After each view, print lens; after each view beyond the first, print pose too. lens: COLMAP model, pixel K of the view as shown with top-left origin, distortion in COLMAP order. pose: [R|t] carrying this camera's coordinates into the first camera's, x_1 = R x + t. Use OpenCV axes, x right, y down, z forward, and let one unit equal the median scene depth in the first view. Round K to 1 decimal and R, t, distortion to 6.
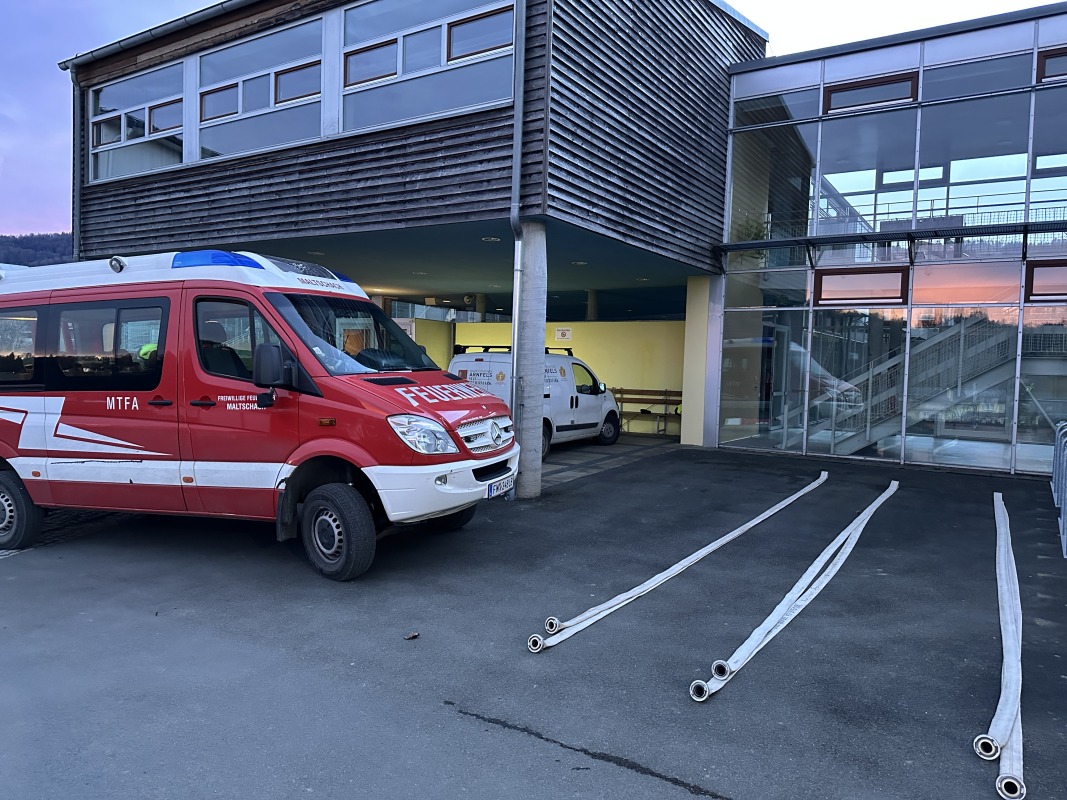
lens RADIAL K [[743.5, 0, 517.7], [0, 743.5, 399.5], [0, 0, 1]] dist [0.051349, -0.070805]
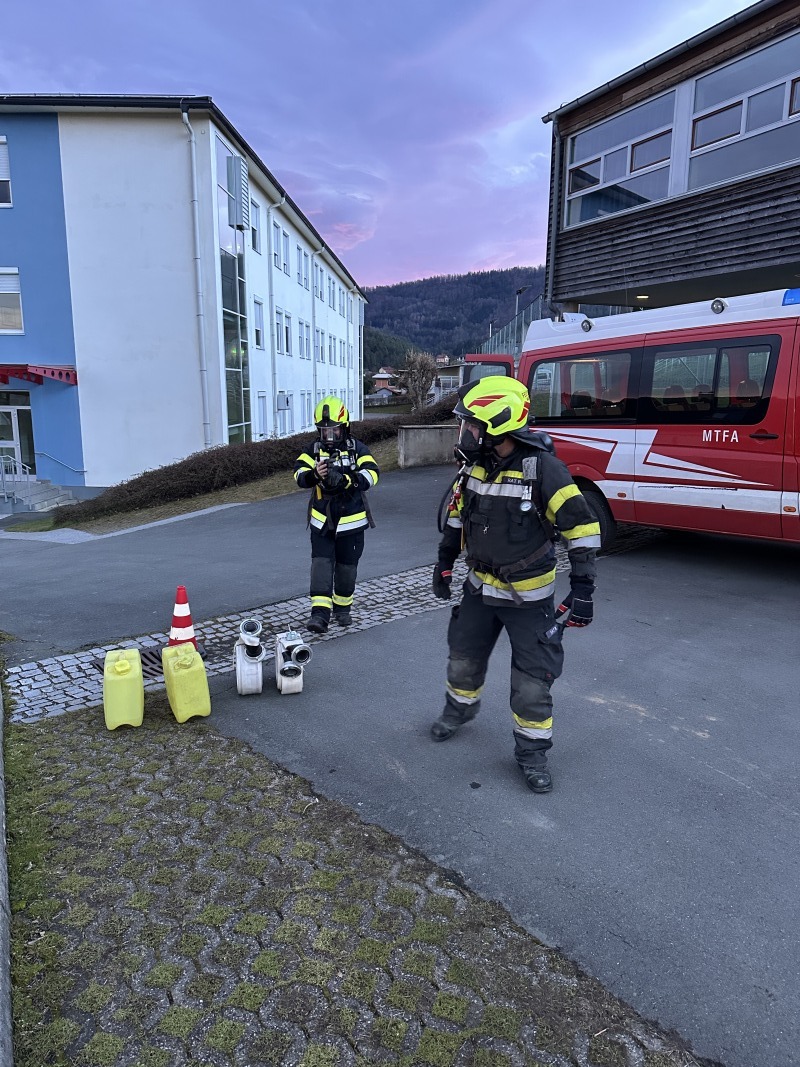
lens RADIAL K [[743.5, 0, 401.2], [0, 743.5, 535.1], [0, 0, 1]] dist [0.051349, -0.070805]
pose [[0.839350, 0.087612, -0.536485, -0.210765], [-0.012511, 0.989778, 0.142064, -0.000872], [0.543447, -0.112529, 0.831867, -0.122686]]
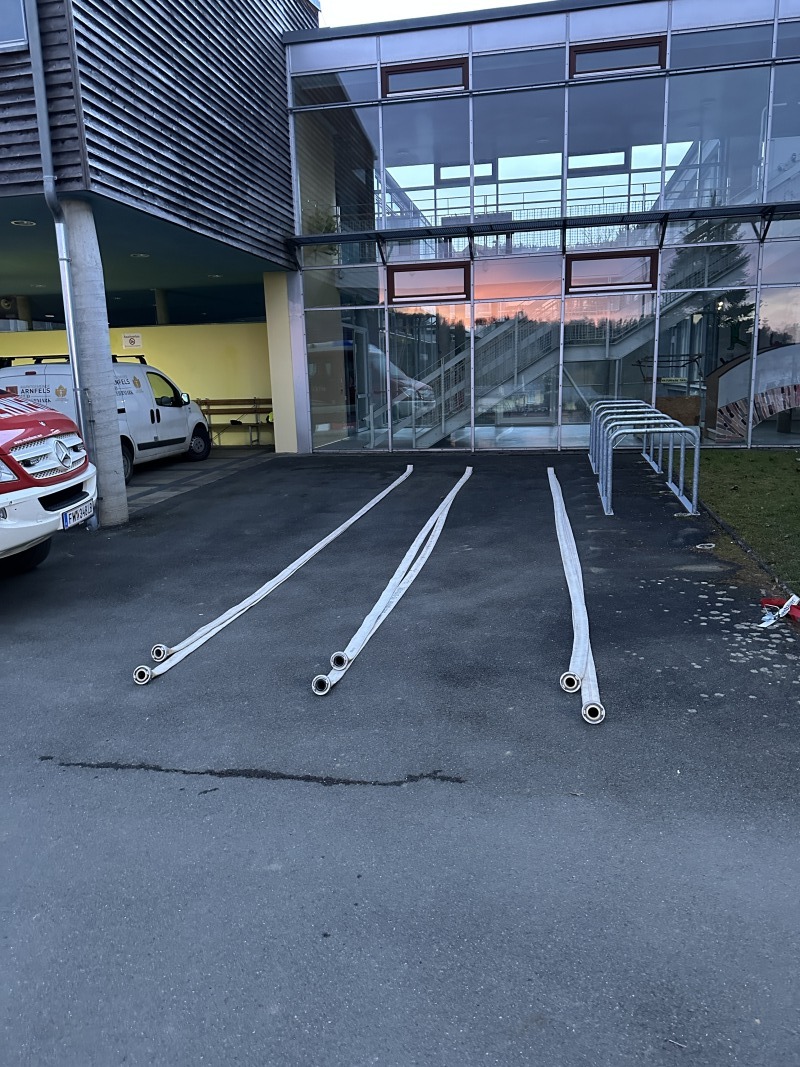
lens RADIAL K [[743.5, 0, 403.9], [0, 743.5, 532.6], [0, 0, 1]] dist [0.051349, -0.070805]
pose [[0.921311, -0.132590, 0.365522, 0.003591], [0.073229, 0.982409, 0.171785, 0.010827], [-0.381869, -0.131501, 0.914813, 0.031470]]
